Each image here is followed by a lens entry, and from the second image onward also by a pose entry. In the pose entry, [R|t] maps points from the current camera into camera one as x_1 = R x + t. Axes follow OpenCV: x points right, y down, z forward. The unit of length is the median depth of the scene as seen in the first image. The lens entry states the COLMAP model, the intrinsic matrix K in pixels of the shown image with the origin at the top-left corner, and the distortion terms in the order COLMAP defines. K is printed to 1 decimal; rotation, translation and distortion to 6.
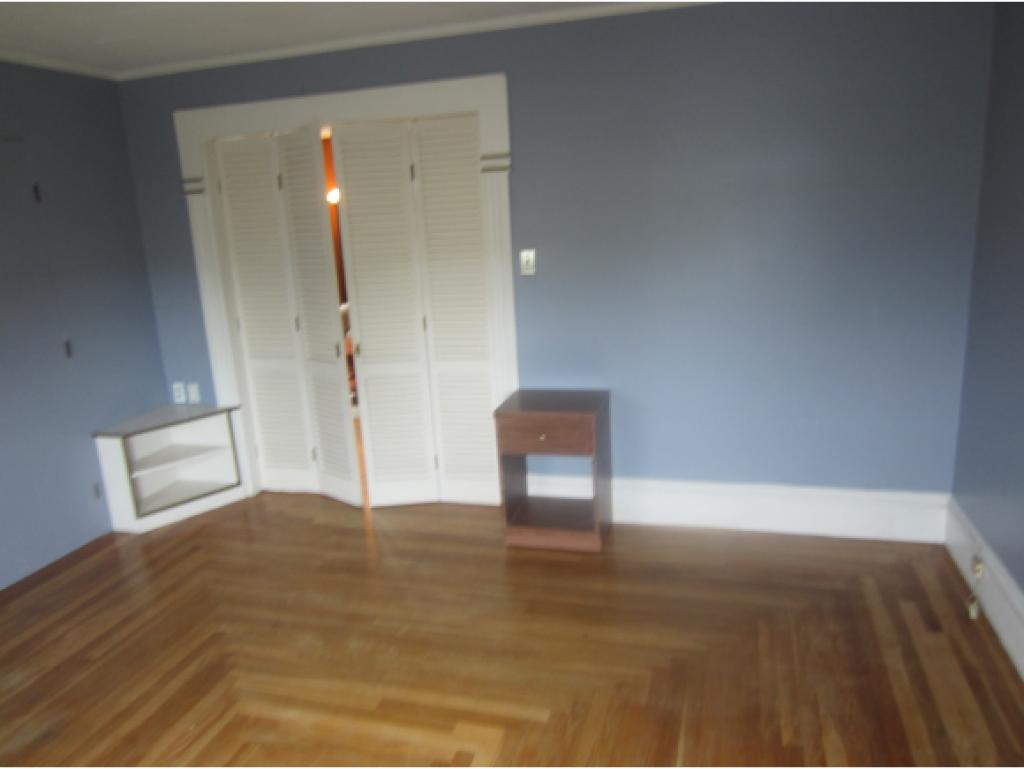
lens RADIAL K [[733.1, 0, 512.0], [0, 733.1, 384.5], [0, 0, 1]] dist [-0.016706, 0.001717]
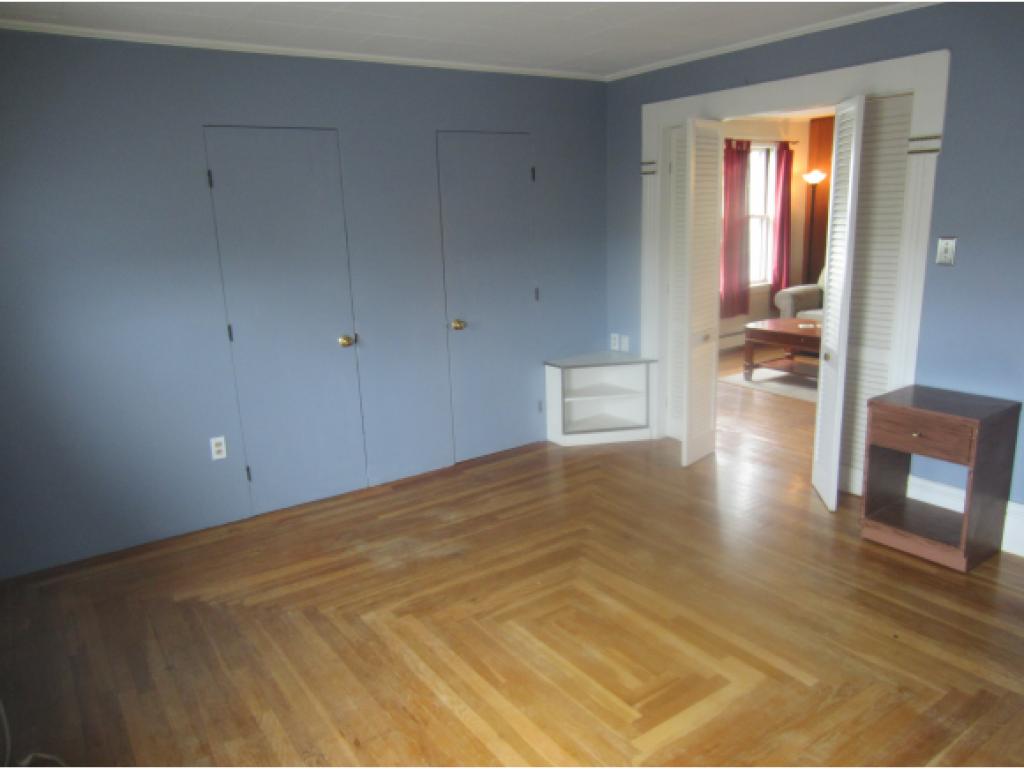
lens RADIAL K [[733.1, 0, 512.0], [0, 733.1, 384.5], [0, 0, 1]] dist [-0.016706, 0.001717]
pose [[0.784664, 0.171314, -0.595780, 0.174436], [-0.149978, 0.984968, 0.085697, 0.003866], [0.601506, 0.022110, 0.798562, -0.073662]]
